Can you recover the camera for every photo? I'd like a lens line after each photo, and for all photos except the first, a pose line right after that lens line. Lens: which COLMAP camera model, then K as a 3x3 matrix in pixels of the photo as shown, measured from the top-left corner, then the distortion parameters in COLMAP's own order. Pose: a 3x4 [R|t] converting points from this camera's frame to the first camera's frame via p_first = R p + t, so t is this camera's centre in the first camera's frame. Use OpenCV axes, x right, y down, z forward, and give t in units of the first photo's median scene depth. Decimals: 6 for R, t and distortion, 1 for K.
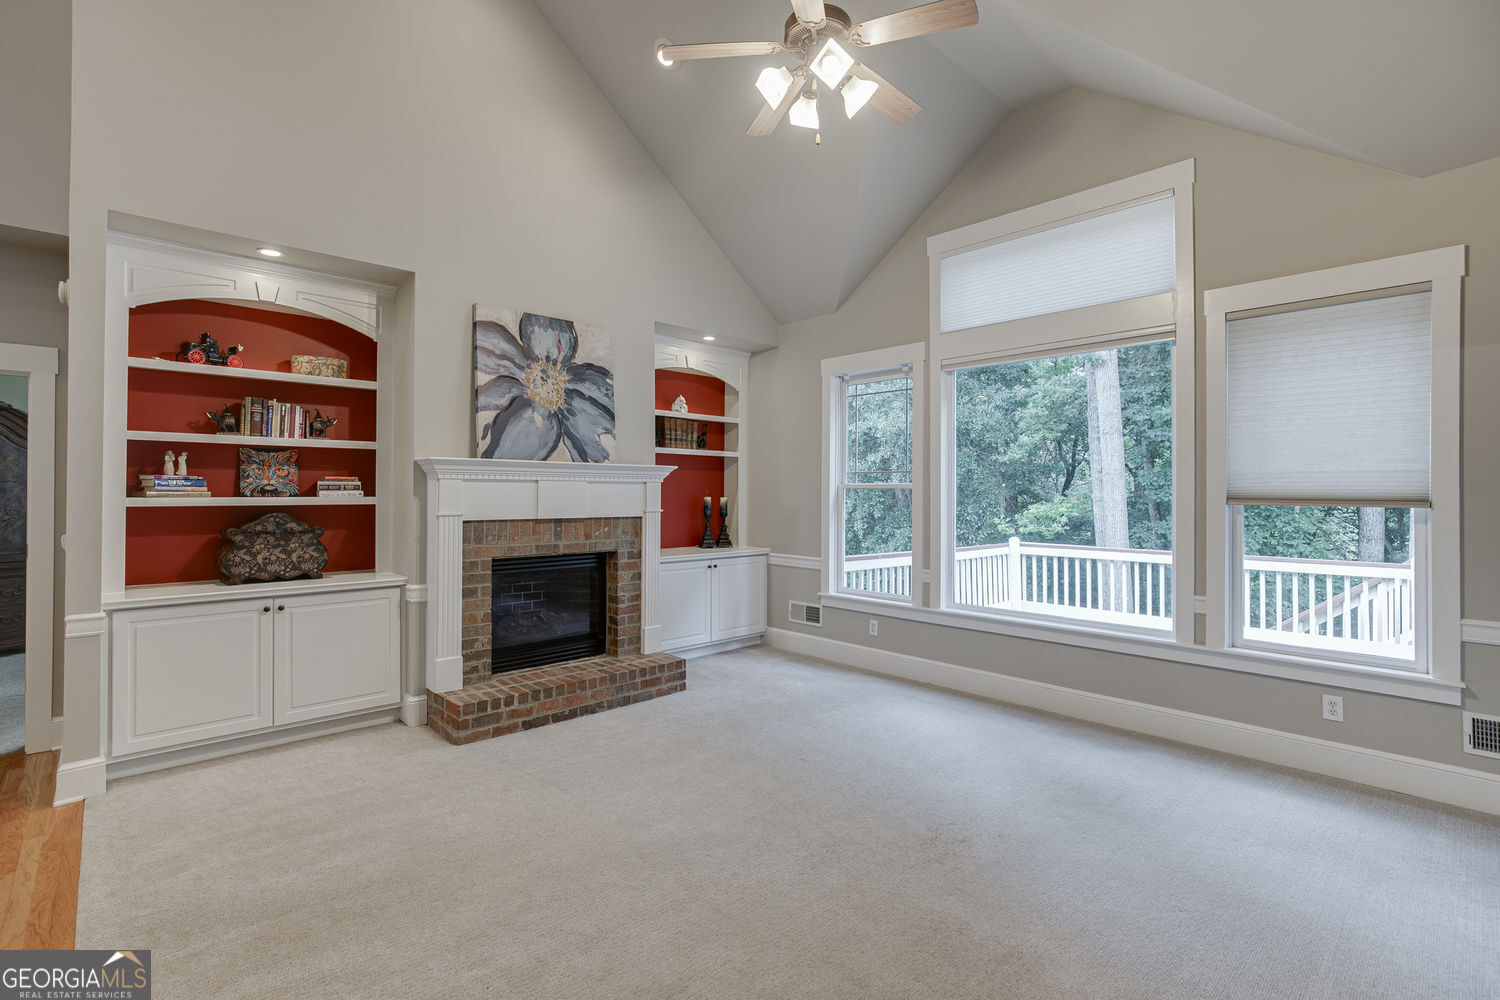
lens RADIAL K [[695.9, 0, 754.3], [0, 695.9, 492.7], [0, 0, 1]] dist [-0.003861, 0.001713]
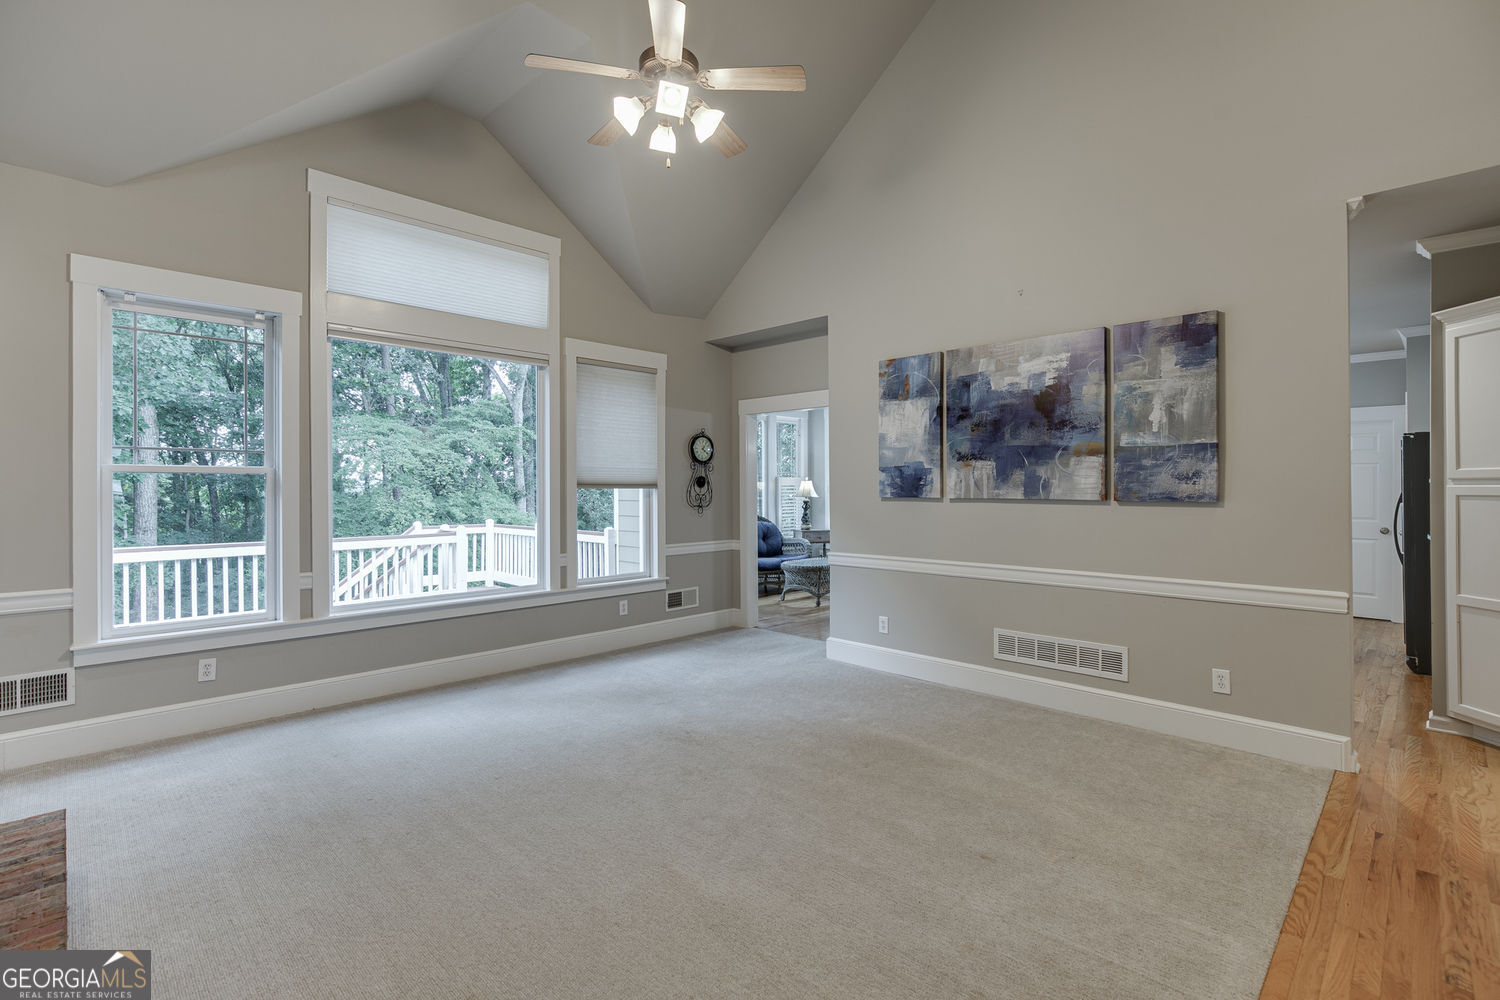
lens RADIAL K [[695.9, 0, 746.0], [0, 695.9, 489.0], [0, 0, 1]] dist [-0.003861, 0.001713]
pose [[-0.023981, -0.006543, 0.999691, -0.645633], [0.000422, 0.999978, 0.006555, 0.007248], [-0.999712, 0.000579, -0.023978, 0.556519]]
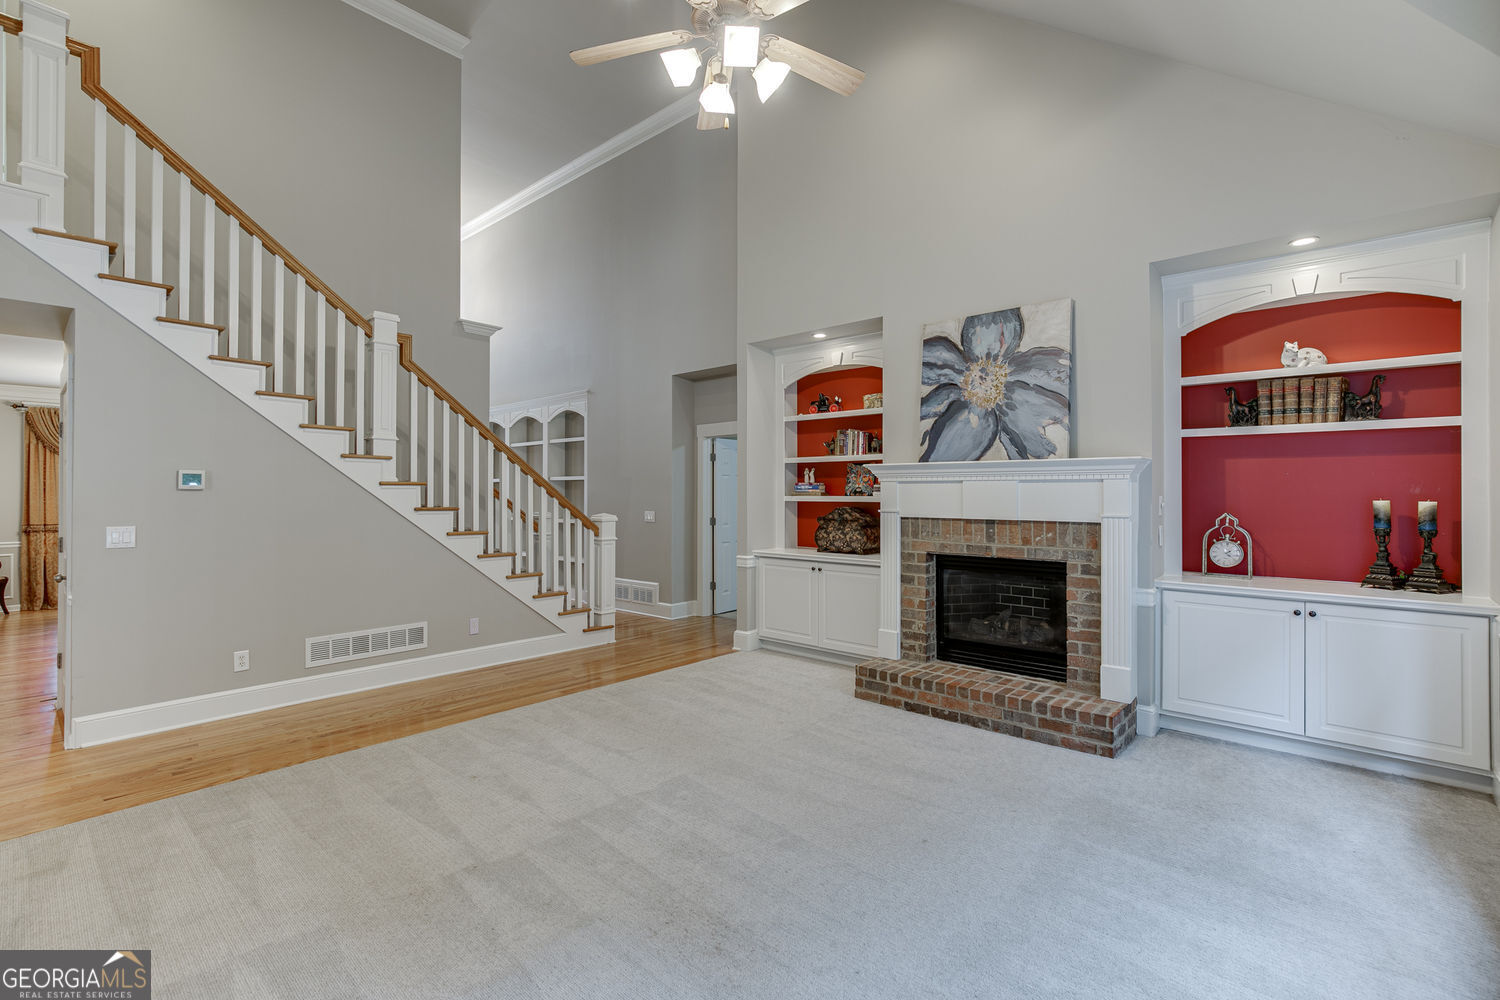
lens RADIAL K [[675.6, 0, 752.0], [0, 675.6, 497.5], [0, 0, 1]] dist [0.001695, 0.000145]
pose [[0.083773, 0.006677, -0.996463, 0.624437], [0.001306, 0.999976, 0.006810, -0.000610], [0.996484, -0.001872, 0.083762, 0.591914]]
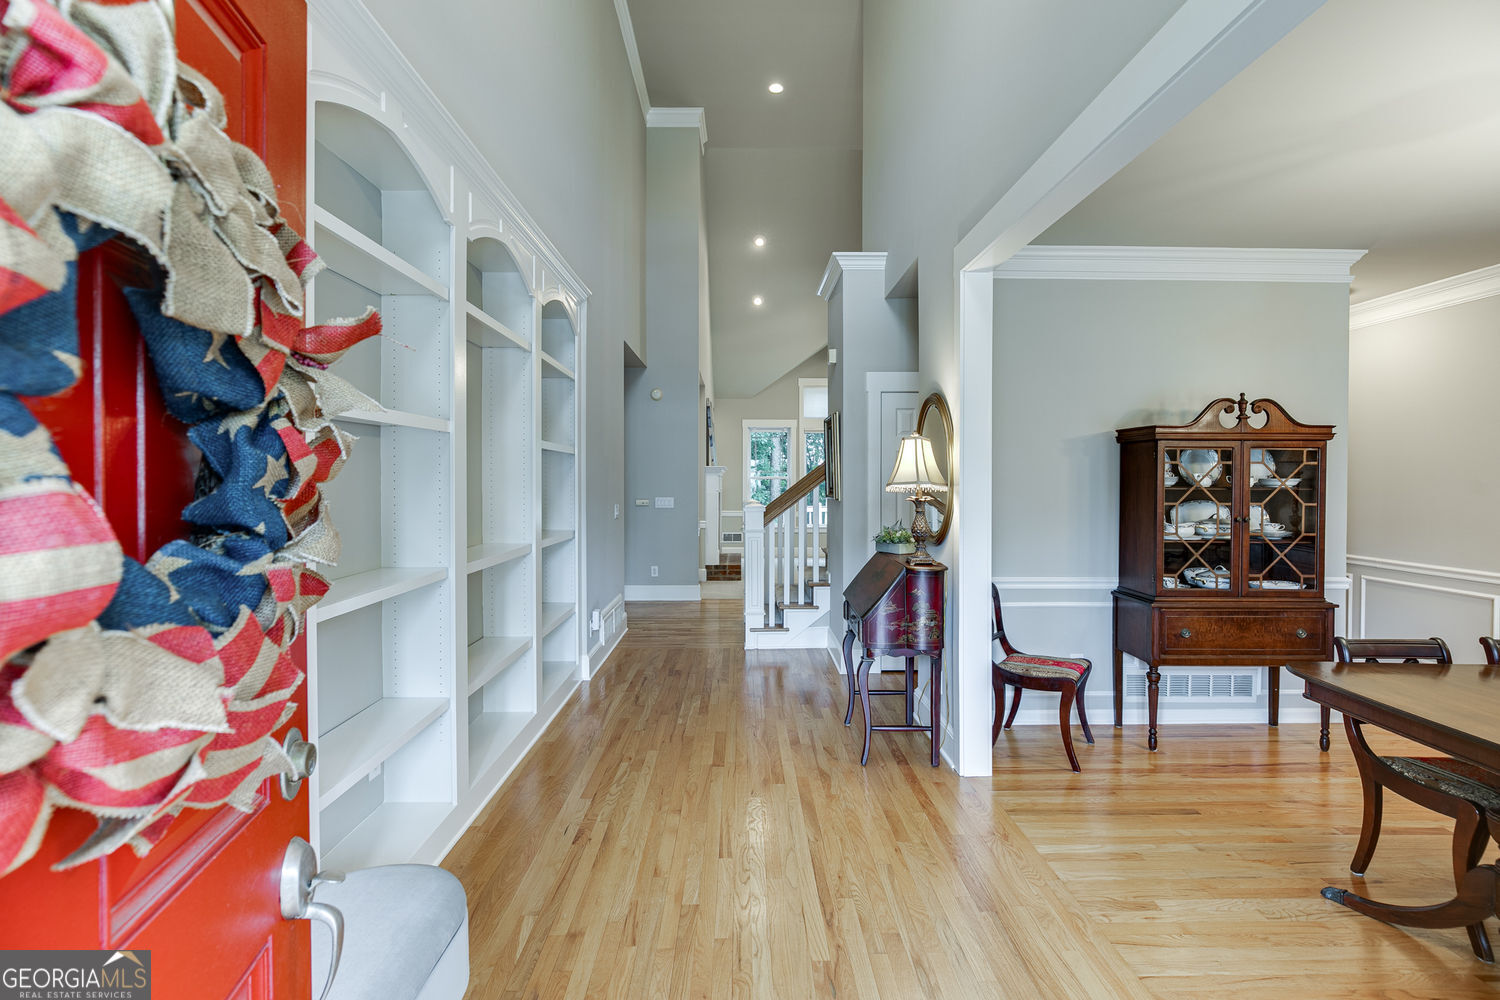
lens RADIAL K [[675.6, 0, 749.2], [0, 675.6, 492.9], [0, 0, 1]] dist [0.001695, 0.000145]
pose [[0.682951, -0.010716, 0.730386, -1.813058], [-0.000139, 0.999890, 0.014800, 0.010253], [-0.730465, -0.010209, 0.682874, -0.580630]]
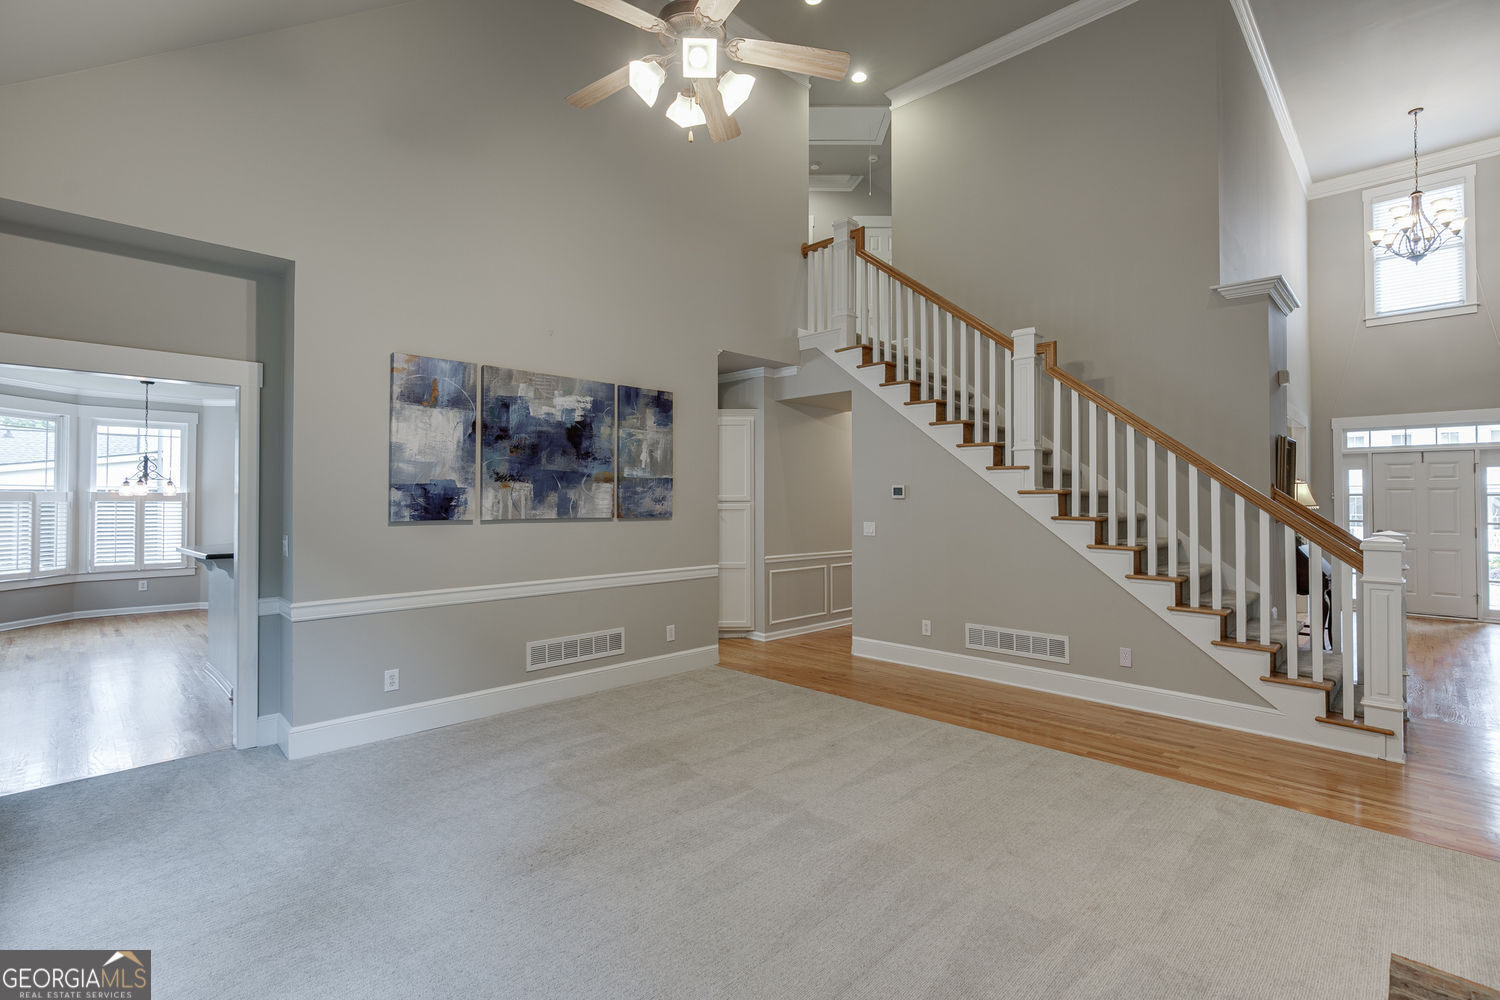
lens RADIAL K [[695.9, 0, 746.5], [0, 695.9, 492.0], [0, 0, 1]] dist [-0.003861, 0.001713]
pose [[-0.999593, -0.003458, -0.028315, 0.022415], [-0.003051, 0.999892, -0.014401, 0.001501], [0.028361, -0.014309, -0.999495, 1.210965]]
